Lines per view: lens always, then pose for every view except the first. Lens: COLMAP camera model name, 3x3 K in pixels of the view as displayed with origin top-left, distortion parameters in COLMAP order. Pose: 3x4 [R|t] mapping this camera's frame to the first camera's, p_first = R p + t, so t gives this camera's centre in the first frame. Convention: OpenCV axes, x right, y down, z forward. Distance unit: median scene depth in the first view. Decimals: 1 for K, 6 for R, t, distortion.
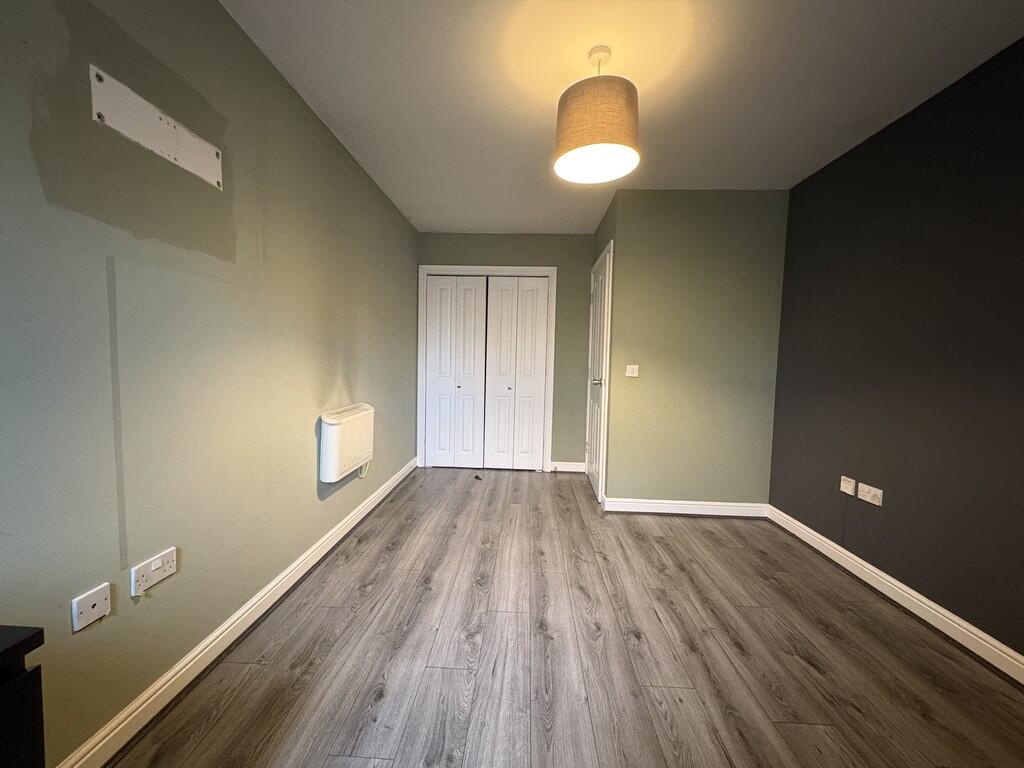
lens RADIAL K [[416.7, 0, 512.0], [0, 416.7, 384.0], [0, 0, 1]] dist [-0.000678, -0.000003]
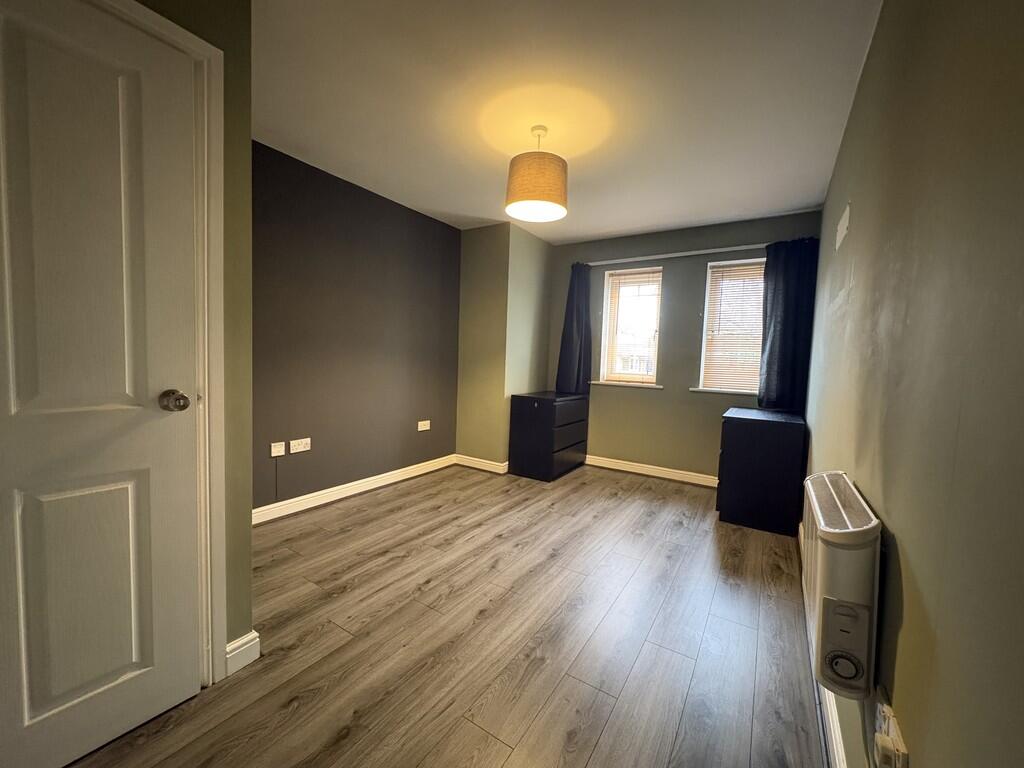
lens RADIAL K [[416.7, 0, 512.0], [0, 416.7, 384.0], [0, 0, 1]] dist [-0.000678, -0.000003]
pose [[-0.866269, -0.087212, 0.491906, -0.367456], [-0.027877, 0.991549, 0.126704, -0.118228], [-0.498799, 0.096047, -0.861380, 1.872378]]
